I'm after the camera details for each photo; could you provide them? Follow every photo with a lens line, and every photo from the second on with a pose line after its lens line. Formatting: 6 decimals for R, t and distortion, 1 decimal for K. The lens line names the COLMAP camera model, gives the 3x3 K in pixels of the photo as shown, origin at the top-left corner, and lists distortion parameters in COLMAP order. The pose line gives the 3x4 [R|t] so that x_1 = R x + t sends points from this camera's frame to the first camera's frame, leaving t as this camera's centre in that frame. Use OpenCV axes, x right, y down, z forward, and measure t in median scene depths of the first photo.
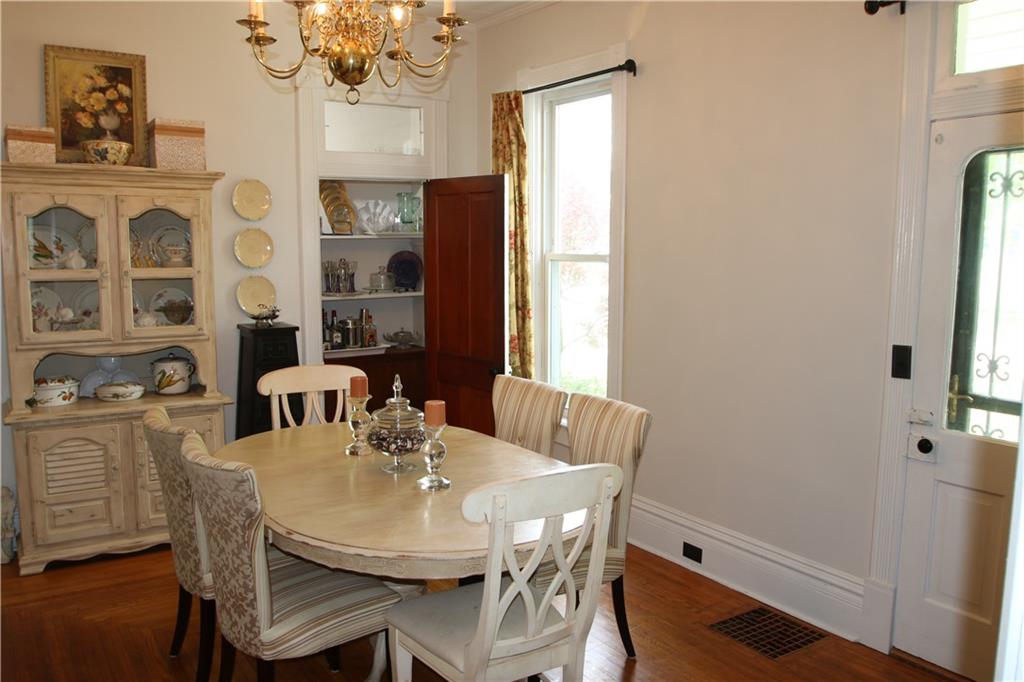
lens RADIAL K [[821.6, 0, 513.0], [0, 821.6, 348.8], [0, 0, 1]] dist [-0.053801, 0.017018]
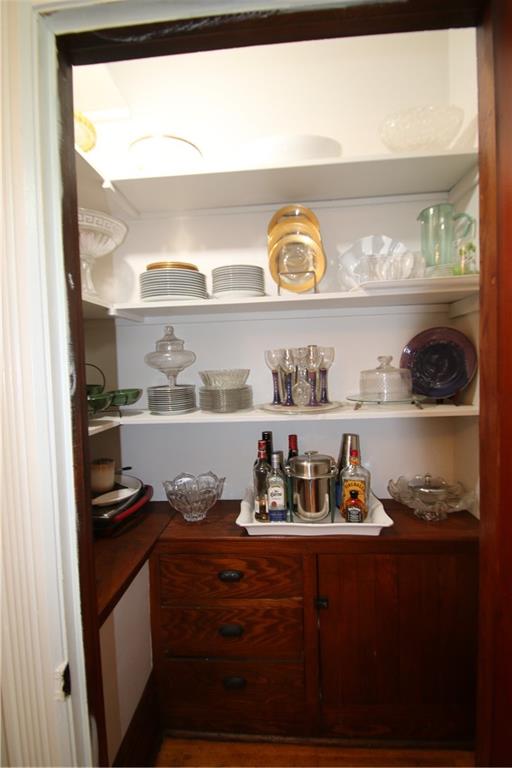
lens RADIAL K [[355.2, 0, 255.9], [0, 355.2, 383.5], [0, 0, 1]] dist [-0.004583, -0.003551]
pose [[0.778309, 0.000283, -0.627881, -0.082524], [-0.047131, 0.997205, -0.057972, -0.066553], [0.626110, 0.074713, 0.776147, 0.778366]]
